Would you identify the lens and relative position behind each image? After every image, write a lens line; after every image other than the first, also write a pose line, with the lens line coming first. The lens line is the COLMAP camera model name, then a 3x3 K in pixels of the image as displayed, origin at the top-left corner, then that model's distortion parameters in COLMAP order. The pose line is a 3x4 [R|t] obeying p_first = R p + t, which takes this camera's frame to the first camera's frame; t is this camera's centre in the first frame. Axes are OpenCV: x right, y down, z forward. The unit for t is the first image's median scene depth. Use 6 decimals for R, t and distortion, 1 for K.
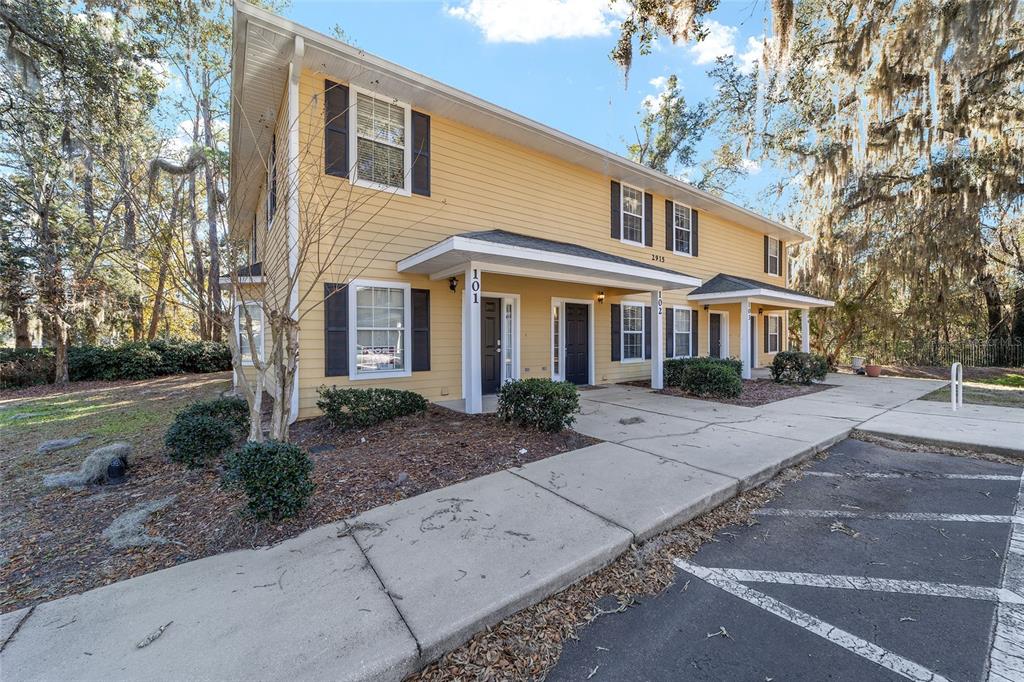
lens RADIAL K [[393.6, 0, 513.1], [0, 393.6, 339.3], [0, 0, 1]] dist [-0.016637, 0.008017]
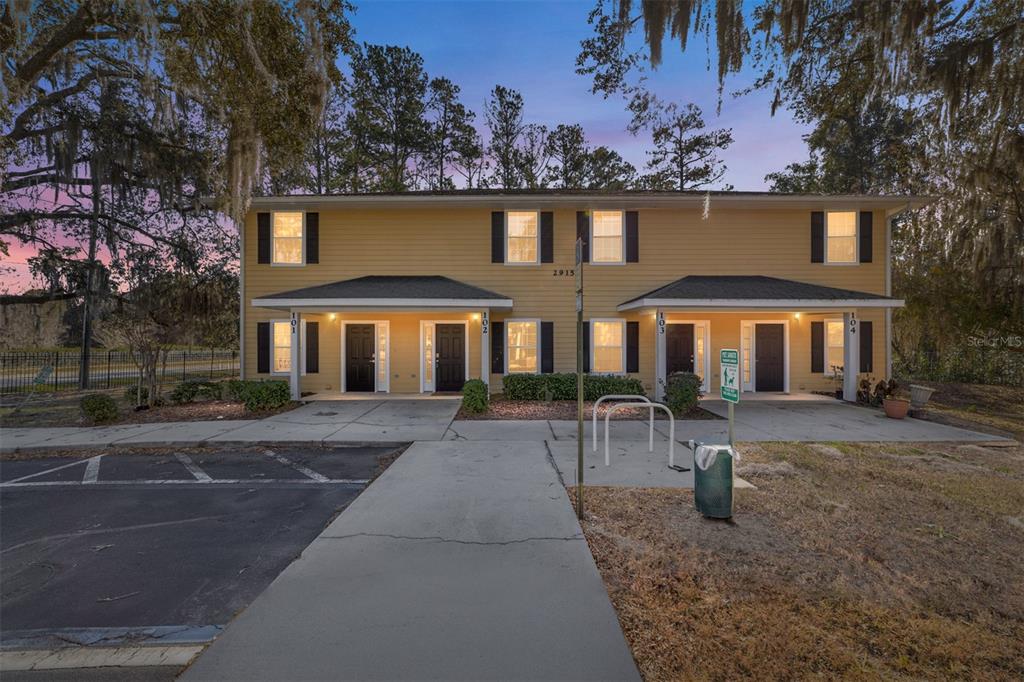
lens RADIAL K [[393.6, 0, 511.9], [0, 393.6, 341.7], [0, 0, 1]] dist [-0.016637, 0.008017]
pose [[0.819212, 0.000810, -0.573490, 0.936896], [-0.003691, 0.999986, -0.003859, -0.030534], [0.573479, 0.005278, 0.819203, 0.118382]]
